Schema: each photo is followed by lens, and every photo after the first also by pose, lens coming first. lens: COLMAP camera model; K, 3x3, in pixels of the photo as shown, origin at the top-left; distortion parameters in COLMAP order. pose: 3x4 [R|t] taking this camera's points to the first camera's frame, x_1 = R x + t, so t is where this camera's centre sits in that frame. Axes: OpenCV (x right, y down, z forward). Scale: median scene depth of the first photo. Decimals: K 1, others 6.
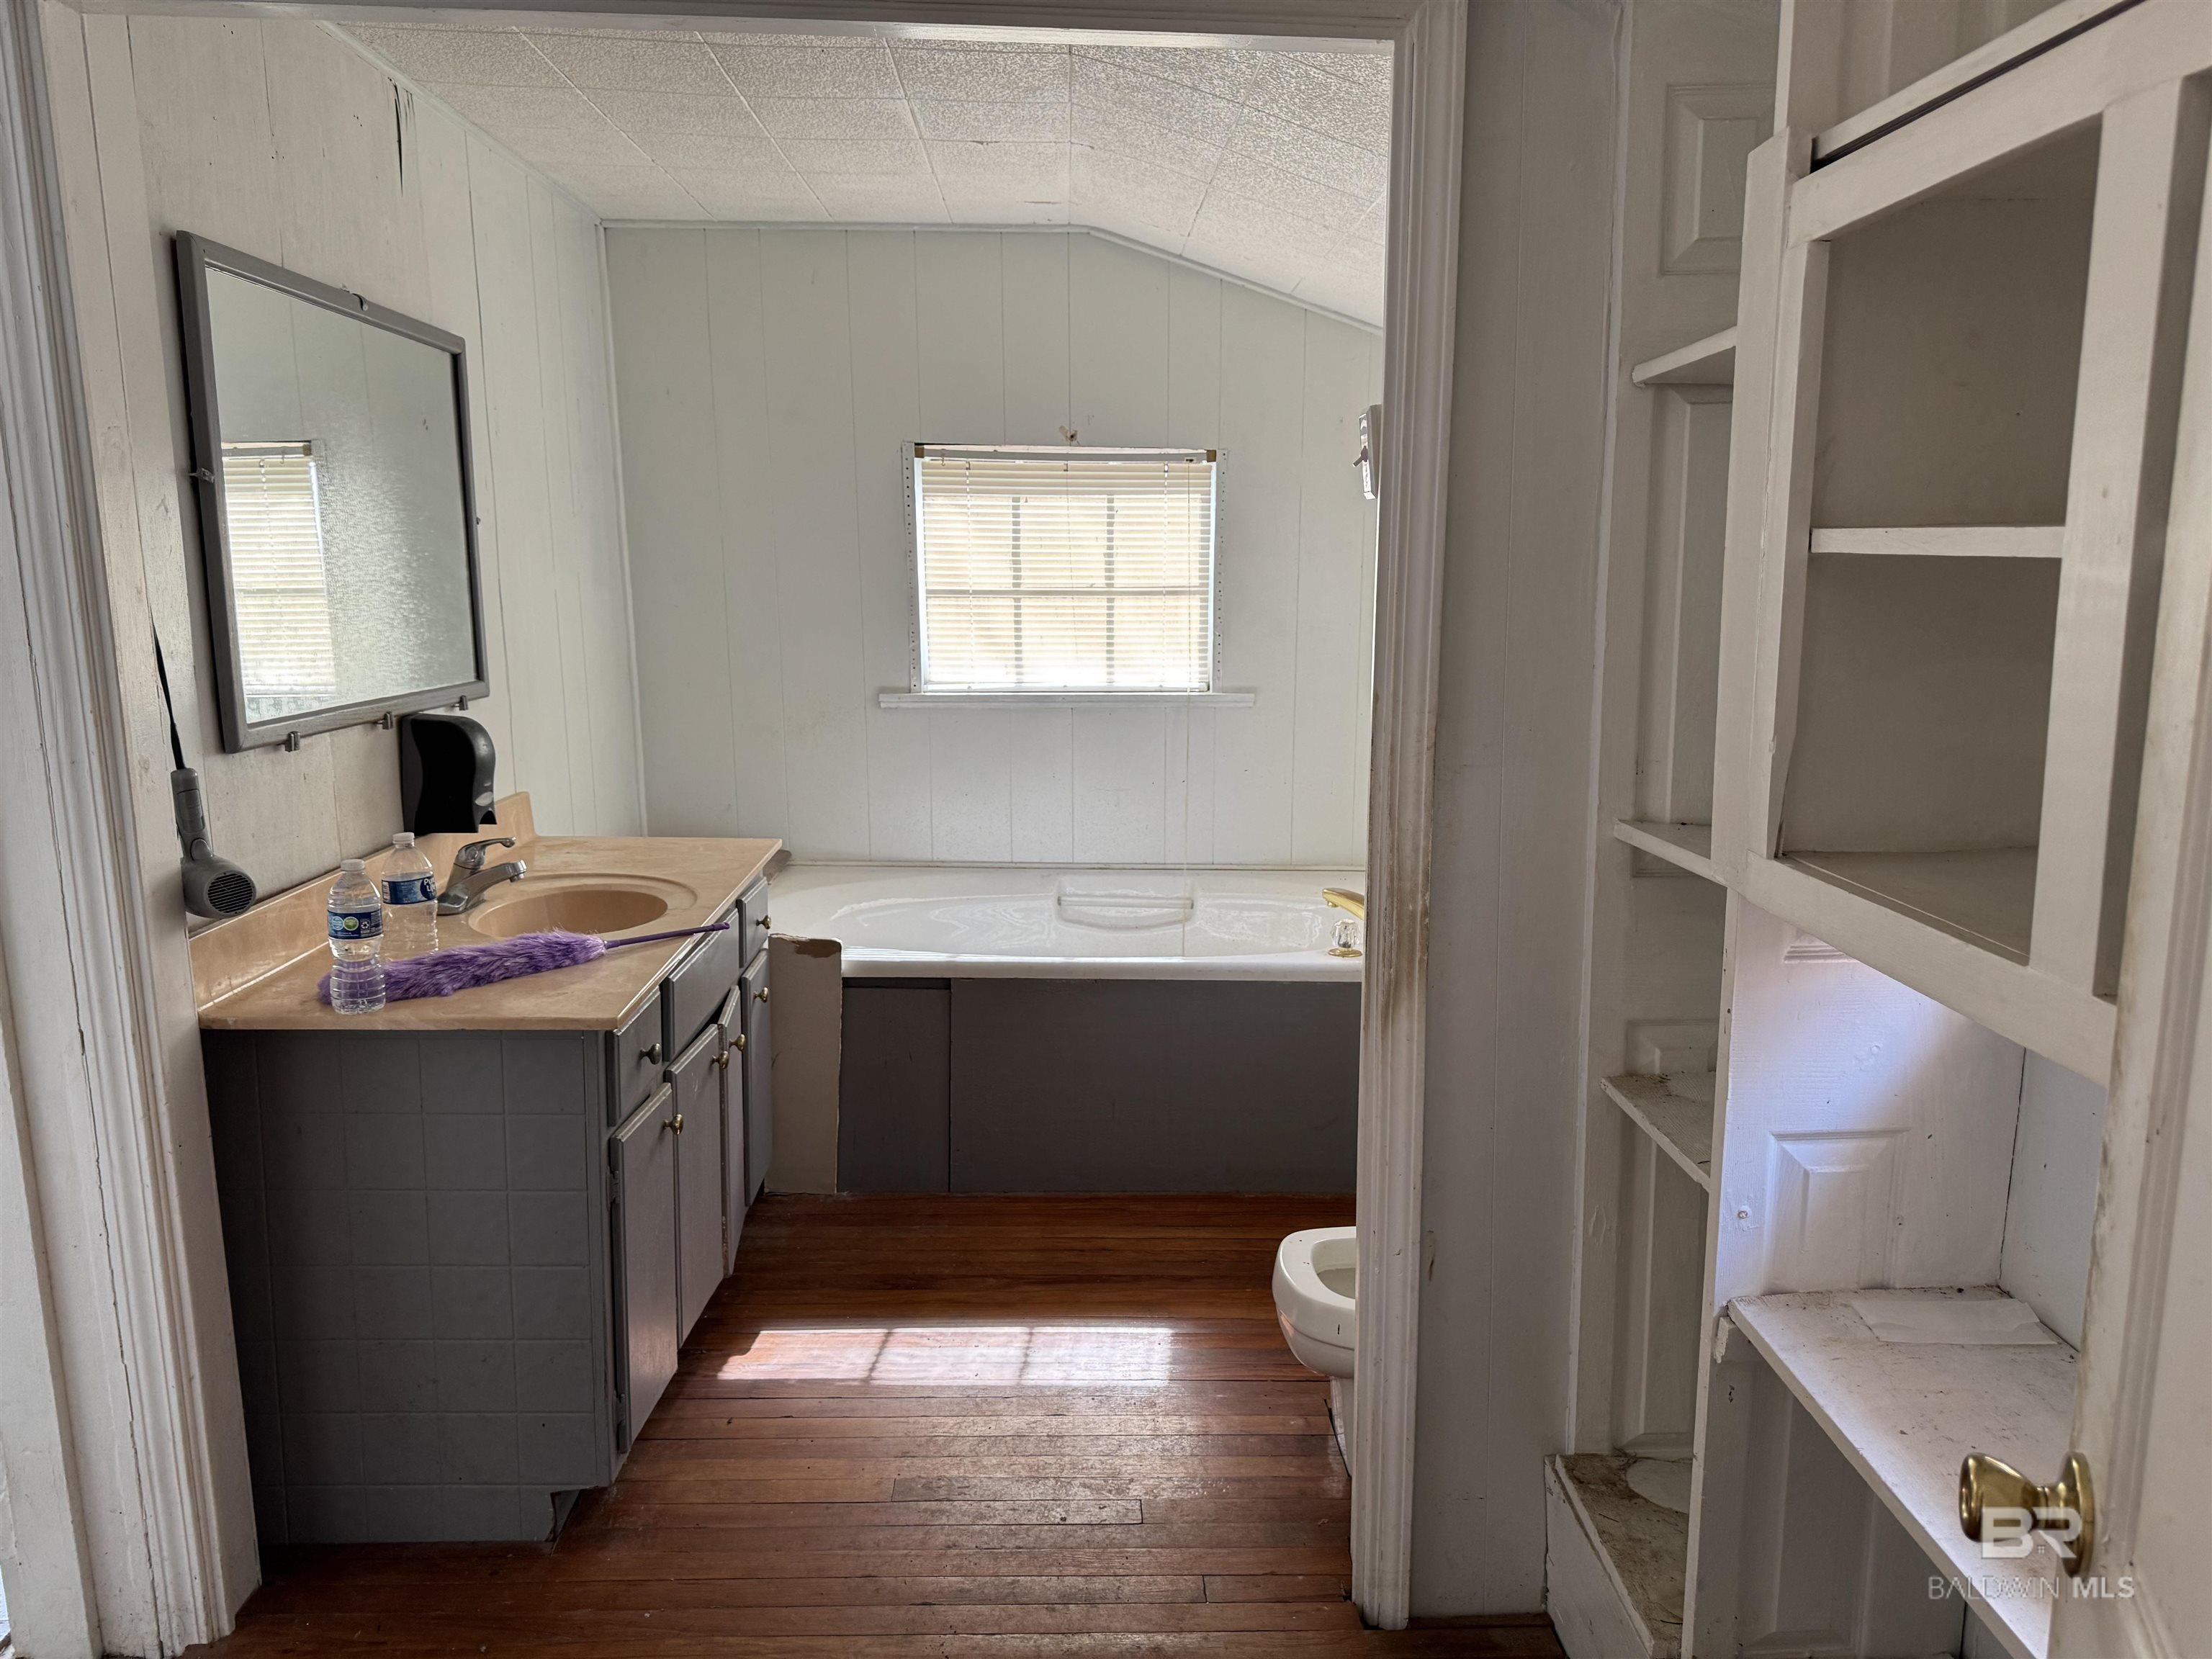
lens RADIAL K [[1579.5, 0, 1098.9], [0, 1579.5, 833.6], [0, 0, 1]] dist [0.102523, -0.126715]
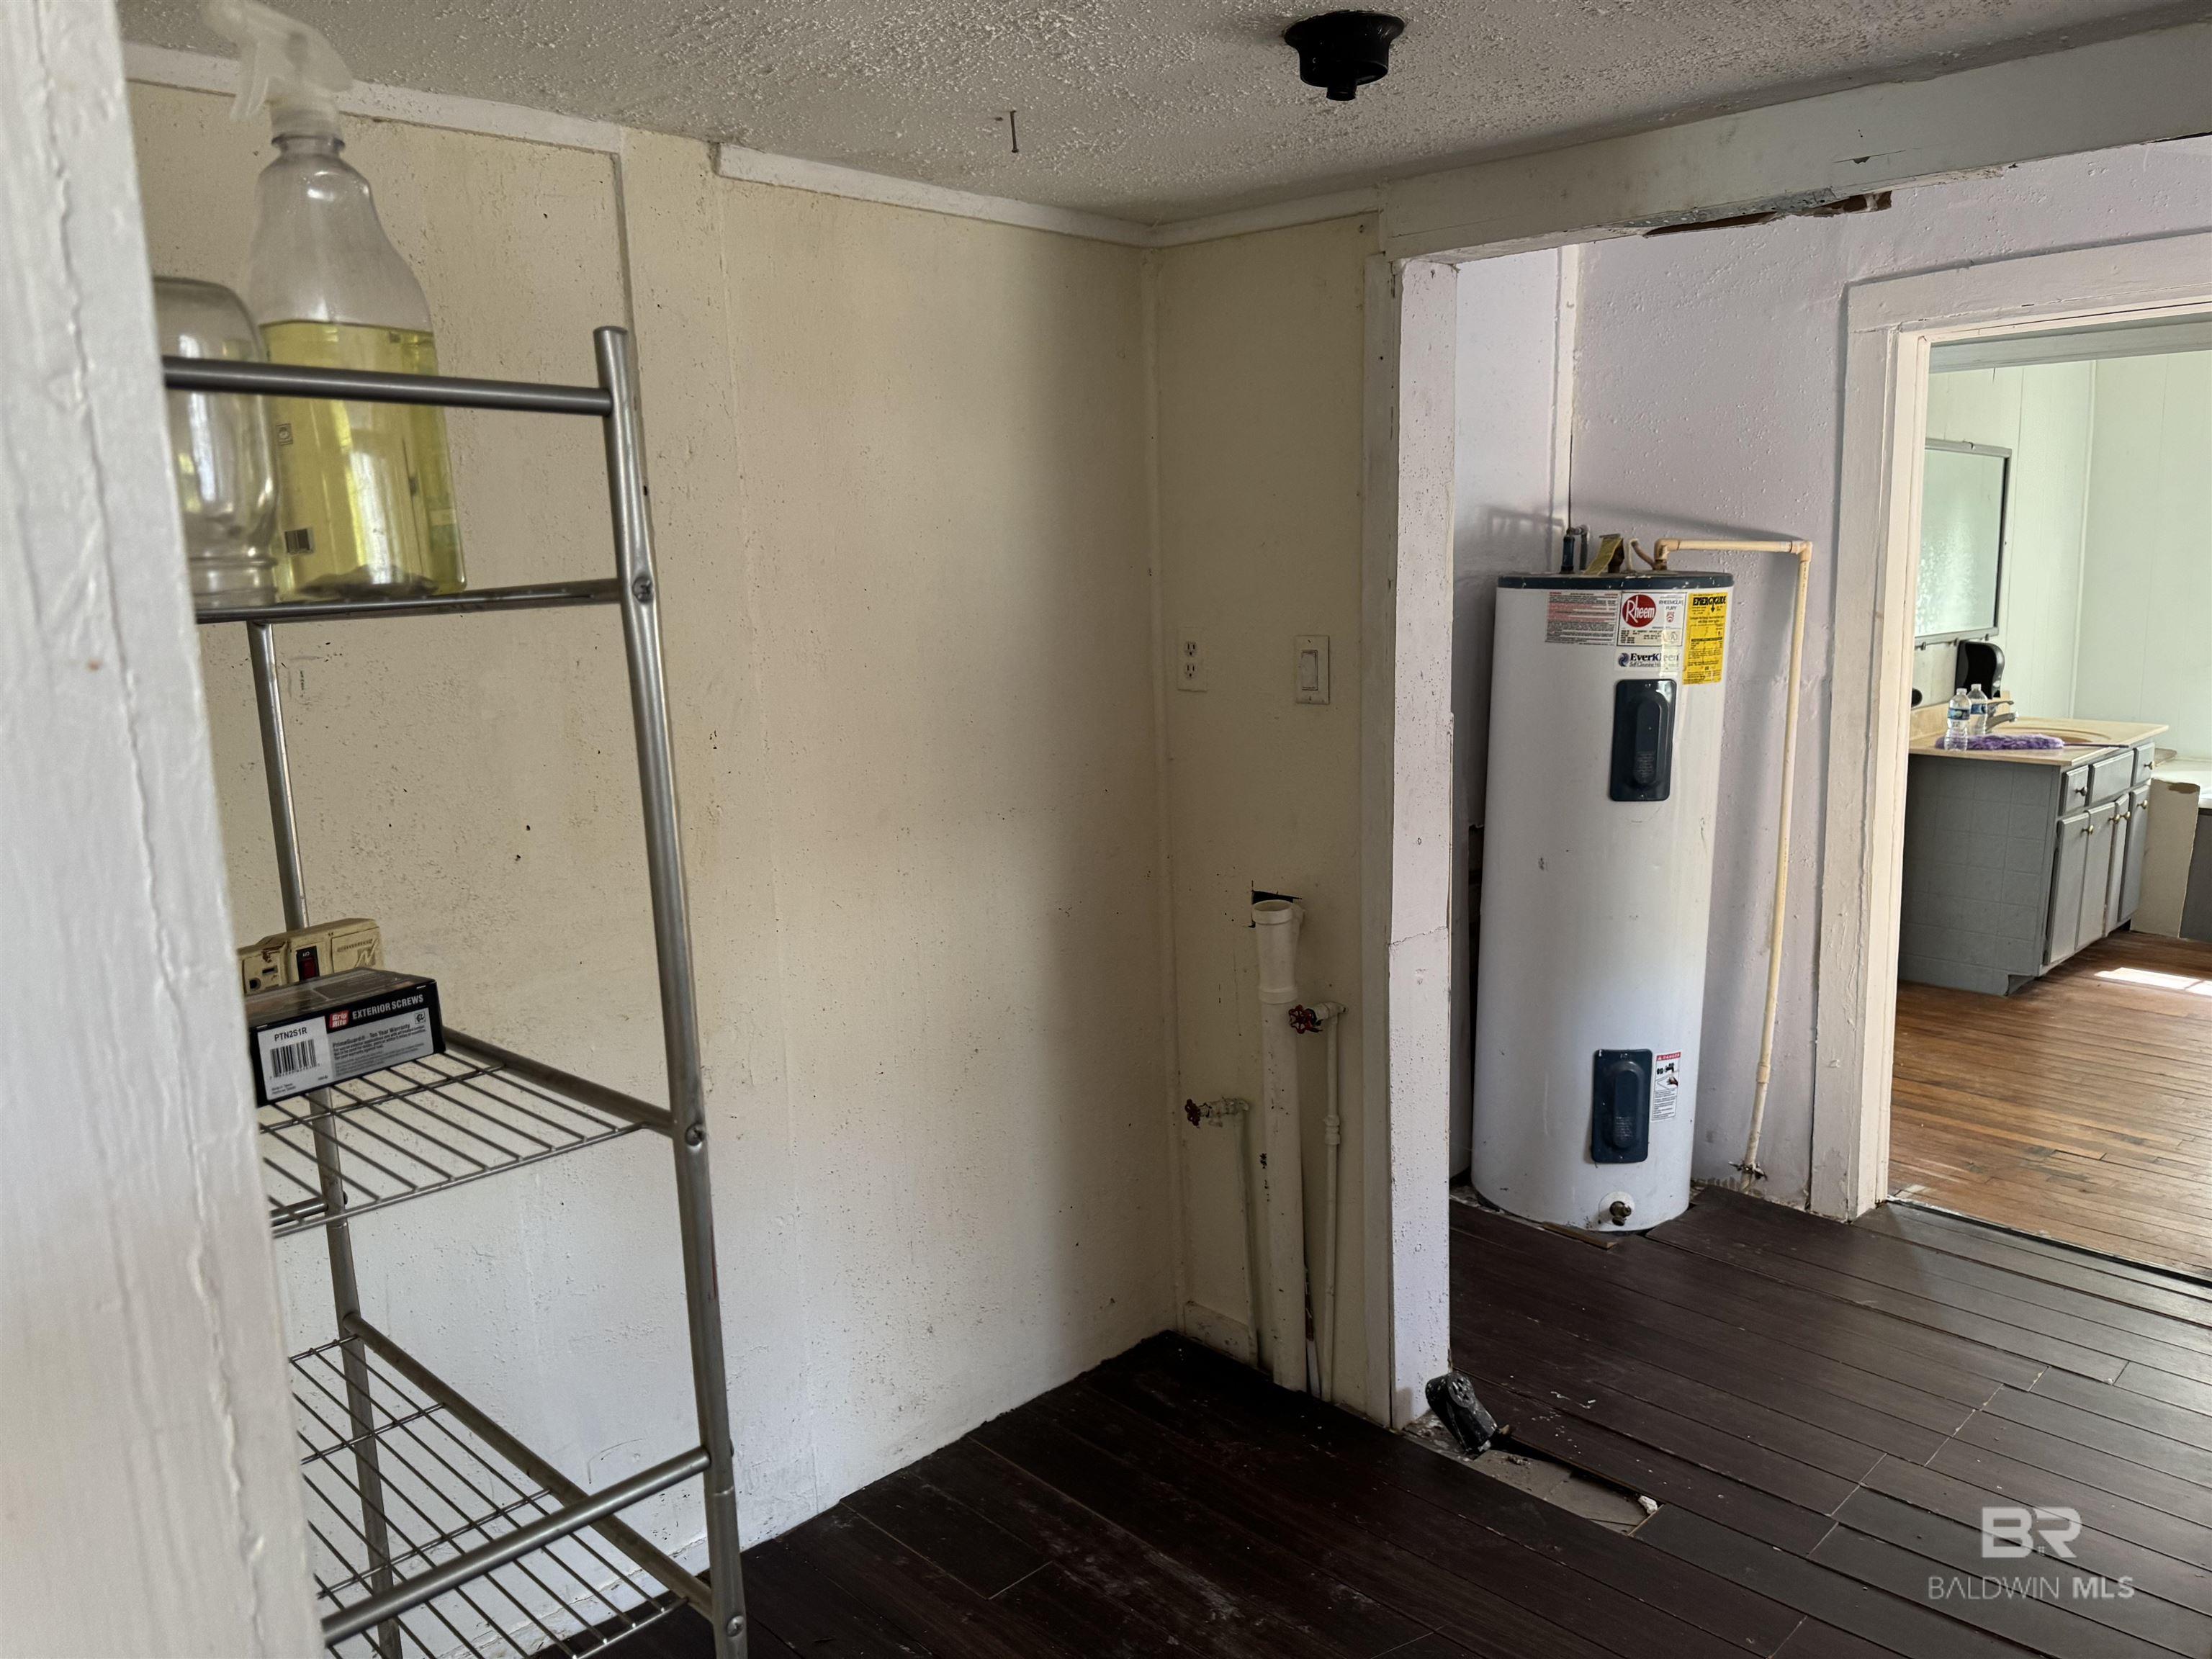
lens RADIAL K [[1579.5, 0, 1098.9], [0, 1579.5, 833.6], [0, 0, 1]] dist [0.102523, -0.126715]
pose [[0.695419, 0.106813, -0.710622, 0.297935], [-0.100038, 0.993652, 0.051457, 0.179055], [0.711607, 0.035305, 0.701690, -1.252494]]
